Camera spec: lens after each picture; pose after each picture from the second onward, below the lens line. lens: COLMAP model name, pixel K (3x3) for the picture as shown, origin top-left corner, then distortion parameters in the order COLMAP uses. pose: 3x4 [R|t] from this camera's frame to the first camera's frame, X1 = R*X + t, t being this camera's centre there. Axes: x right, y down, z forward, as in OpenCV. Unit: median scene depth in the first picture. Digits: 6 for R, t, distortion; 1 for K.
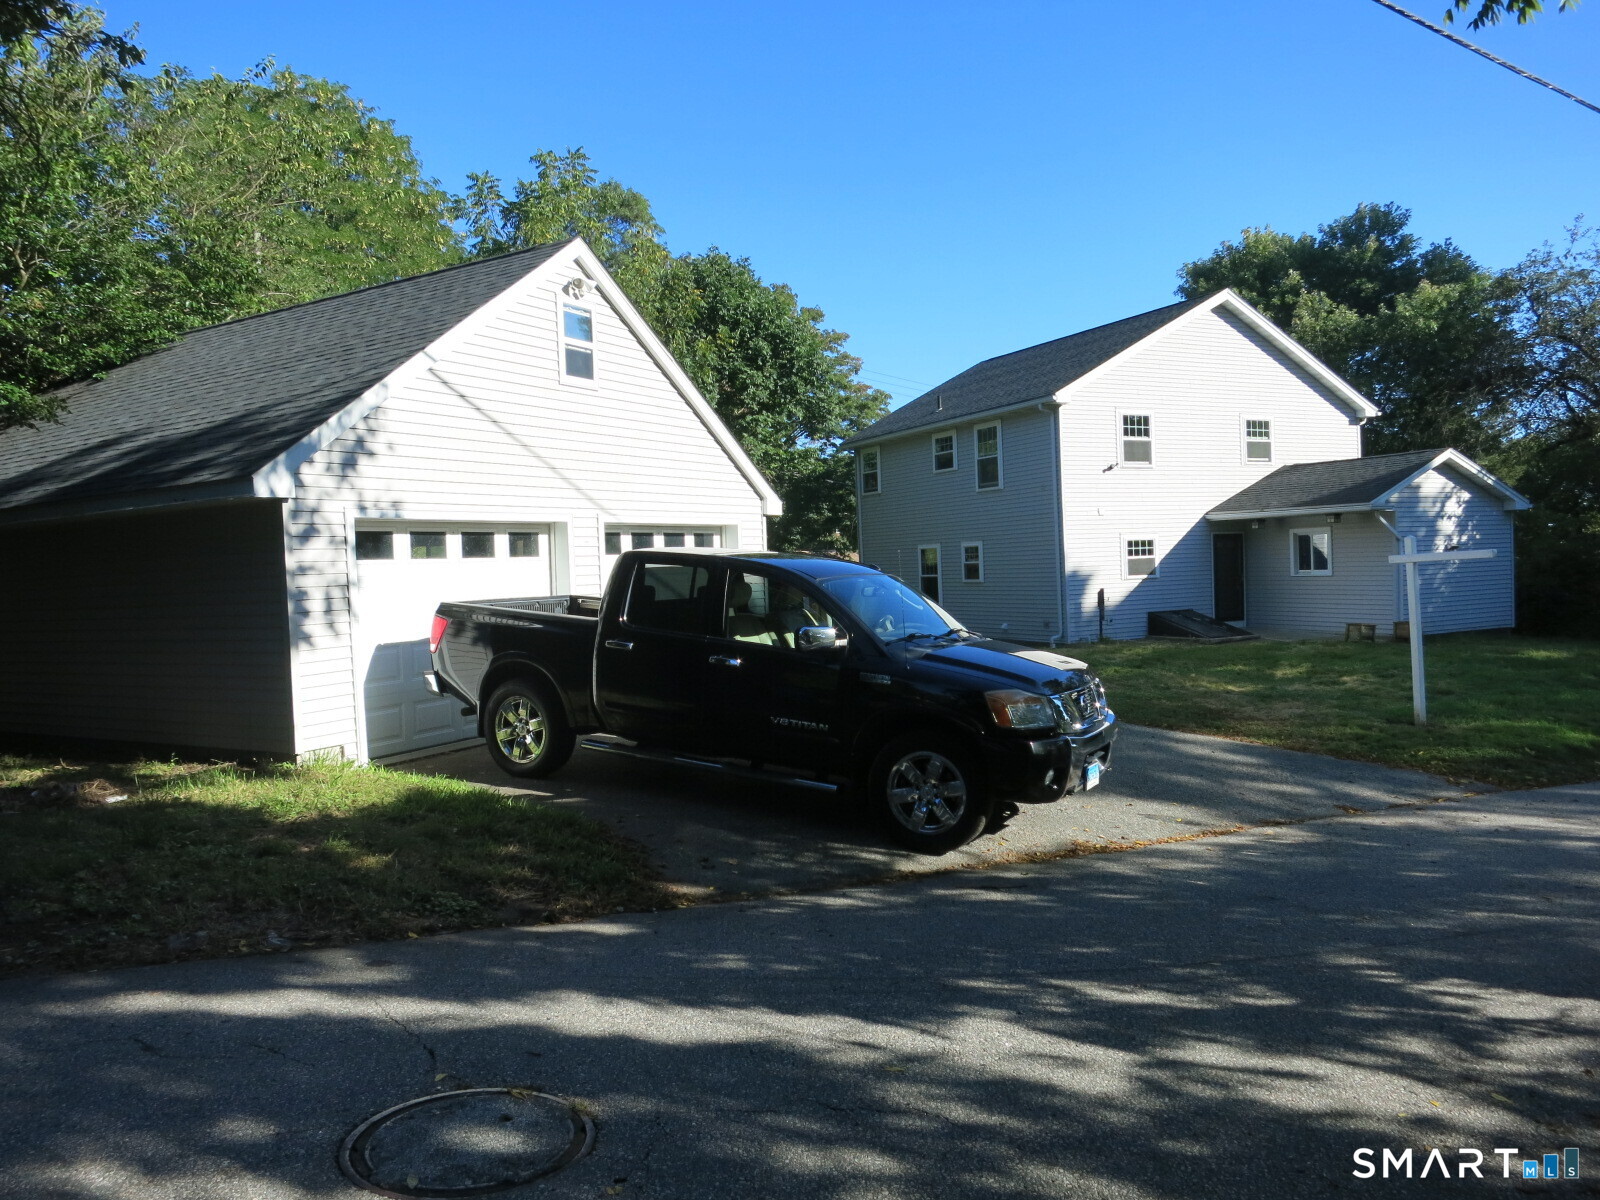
lens RADIAL K [[1158.5, 0, 796.6], [0, 1158.5, 590.7], [0, 0, 1]] dist [-0.041172, 0.012495]
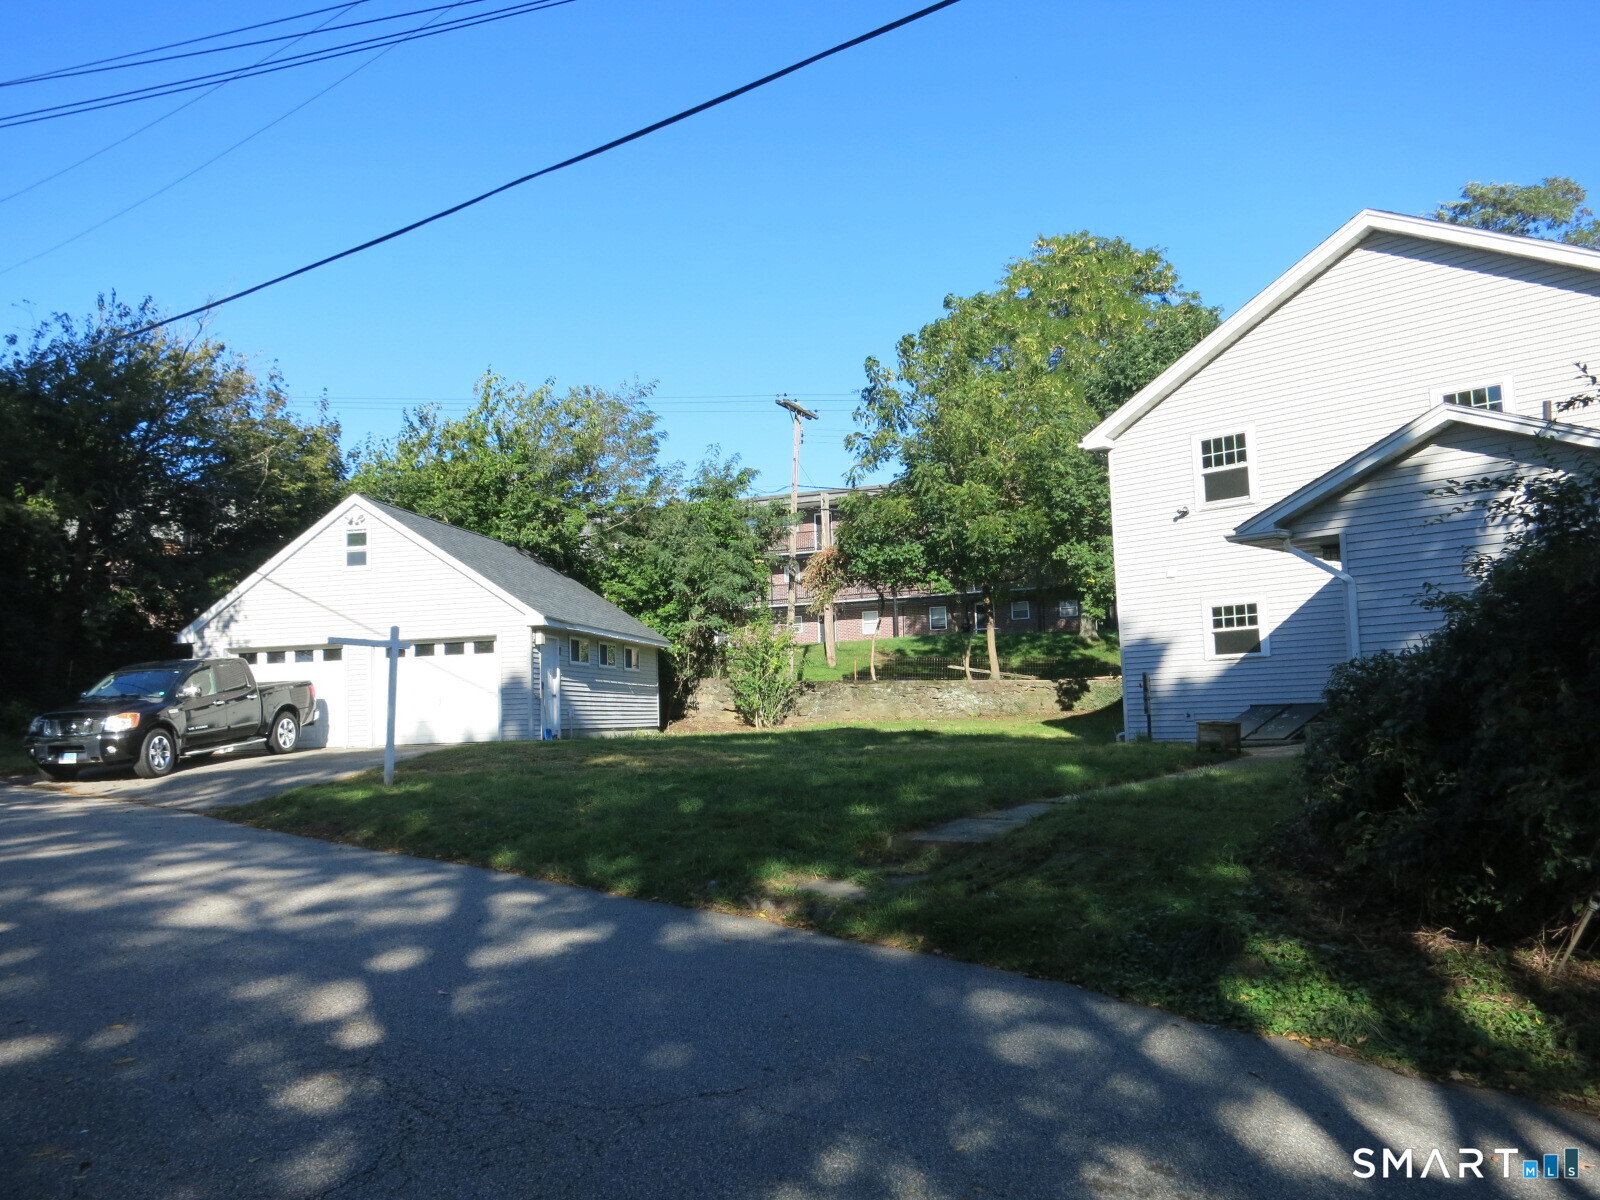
lens RADIAL K [[1240.4, 0, 802.4], [0, 1240.4, 599.9], [0, 0, 1]] dist [-0.003732, -0.006712]
pose [[0.332119, -0.064481, -0.941031, 0.937815], [0.001946, 0.997705, -0.067678, 0.005269], [0.943235, 0.020646, 0.331483, 0.481860]]
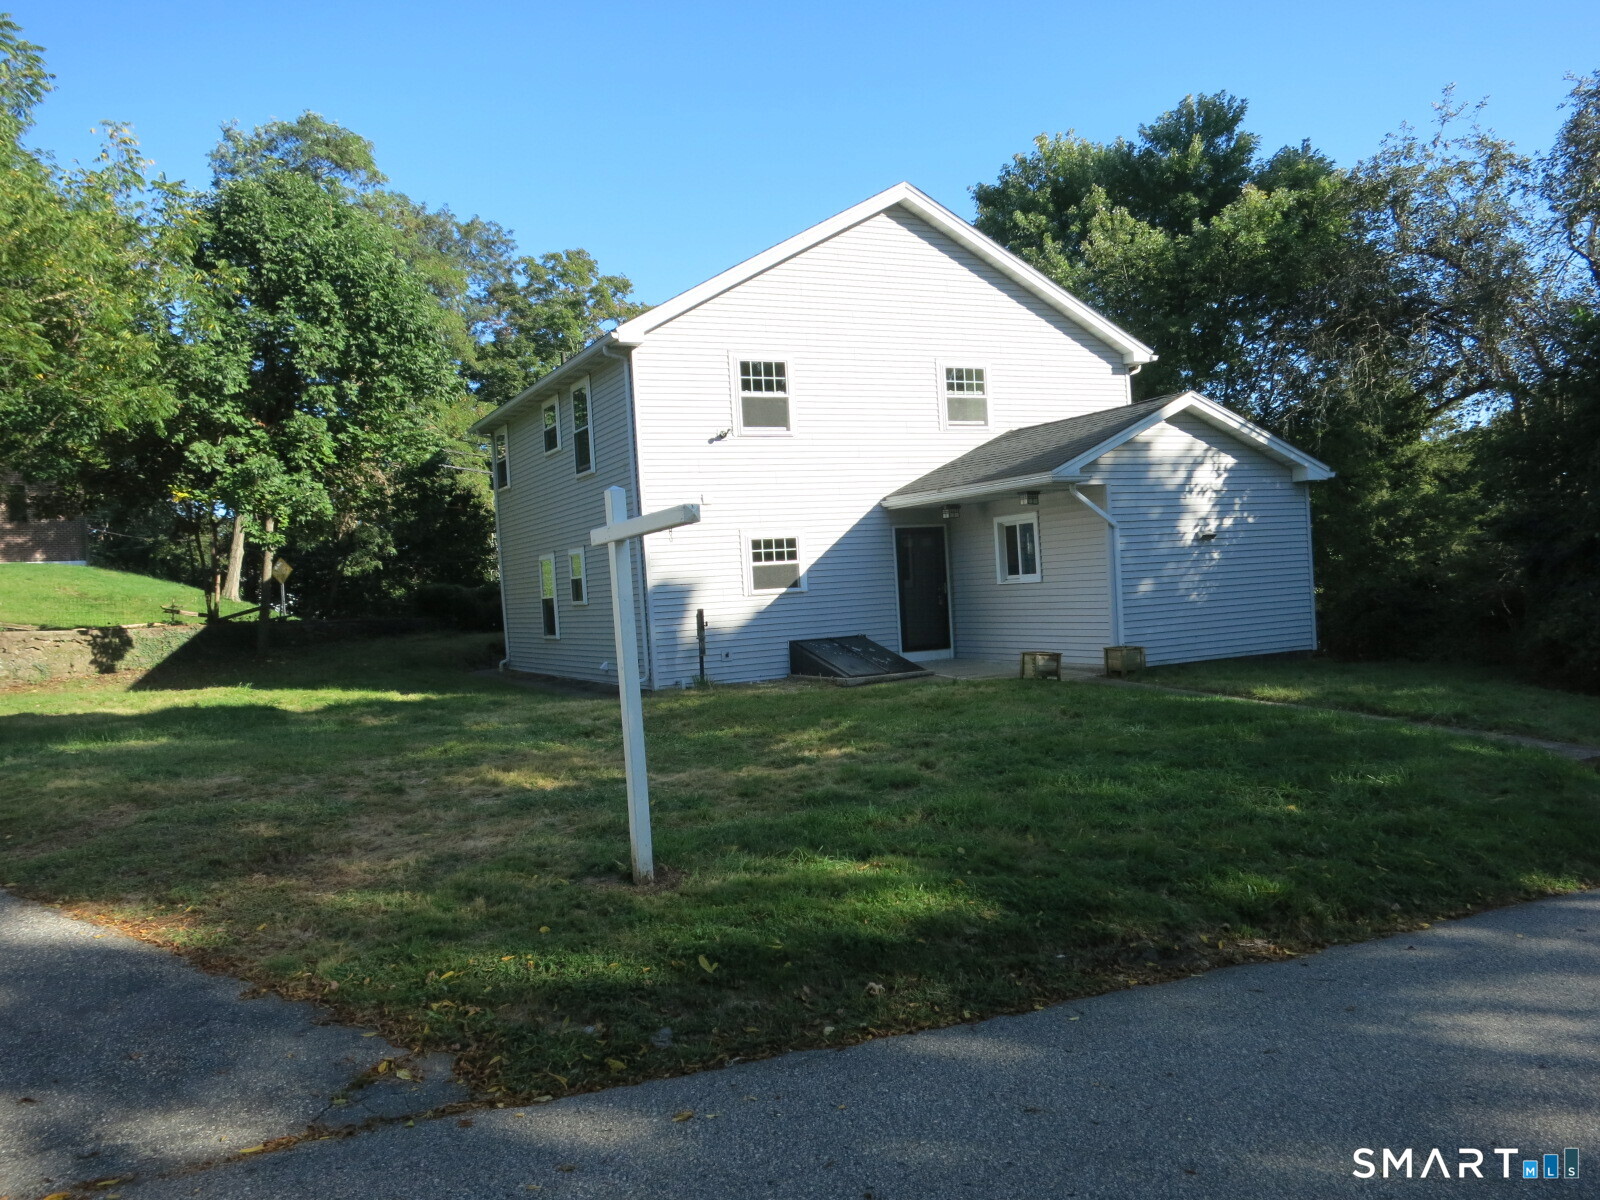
lens RADIAL K [[1240.4, 0, 808.5], [0, 1240.4, 596.7], [0, 0, 1]] dist [-0.003732, -0.006712]
pose [[0.999614, -0.026427, 0.008580, 0.309800], [0.026543, 0.999554, -0.013707, 0.002507], [-0.008214, 0.013929, 0.999869, 0.243406]]
